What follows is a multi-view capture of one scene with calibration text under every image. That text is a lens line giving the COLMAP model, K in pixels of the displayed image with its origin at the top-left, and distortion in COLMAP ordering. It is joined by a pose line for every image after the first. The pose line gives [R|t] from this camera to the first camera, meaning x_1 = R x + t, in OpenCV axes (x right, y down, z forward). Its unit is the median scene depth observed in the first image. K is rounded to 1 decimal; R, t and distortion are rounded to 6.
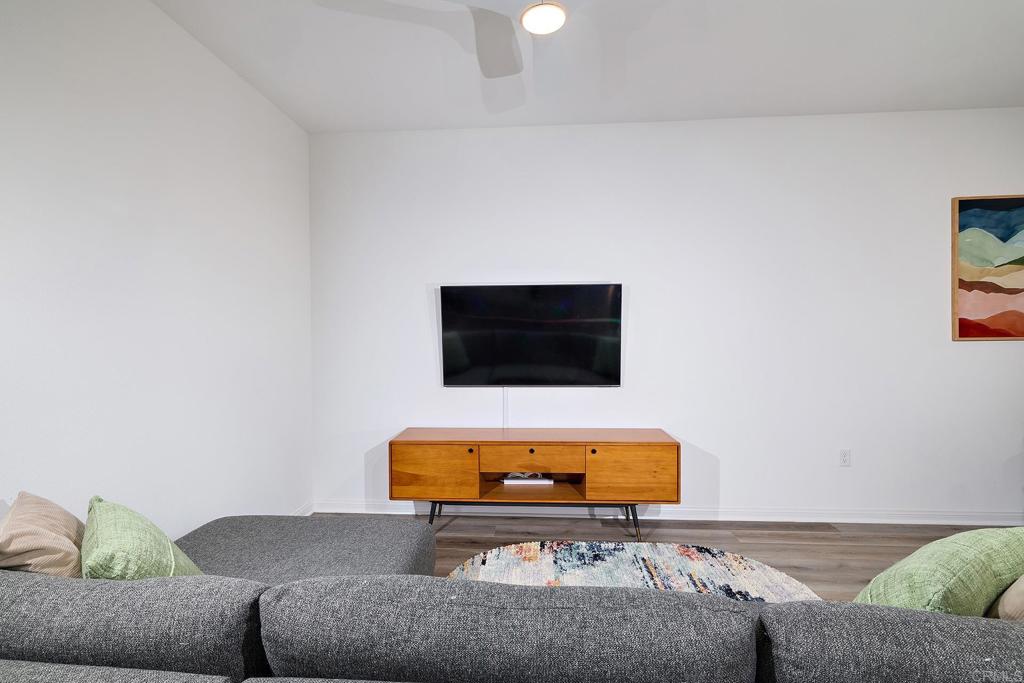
lens RADIAL K [[477.1, 0, 512.0], [0, 477.1, 341.5], [0, 0, 1]] dist [0.003873, -0.000145]
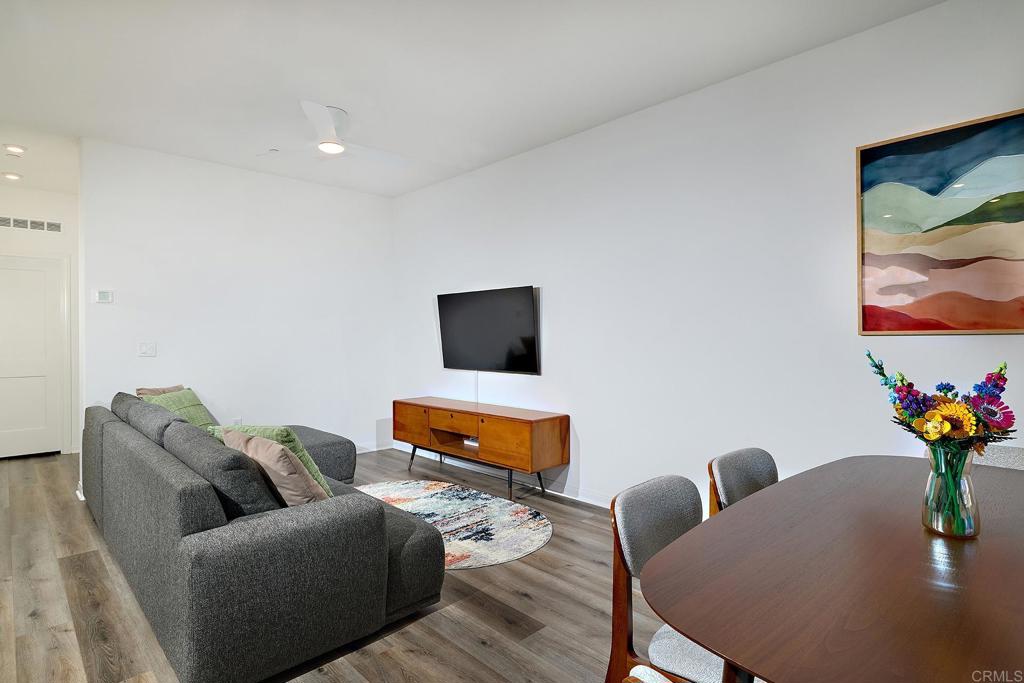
lens RADIAL K [[534.4, 0, 510.9], [0, 534.4, 338.3], [0, 0, 1]] dist [0.003499, 0.000564]
pose [[0.734576, 0.005811, -0.678502, 1.109244], [-0.012481, 0.999910, -0.004949, 0.014610], [0.678412, 0.012104, 0.734582, 0.000817]]
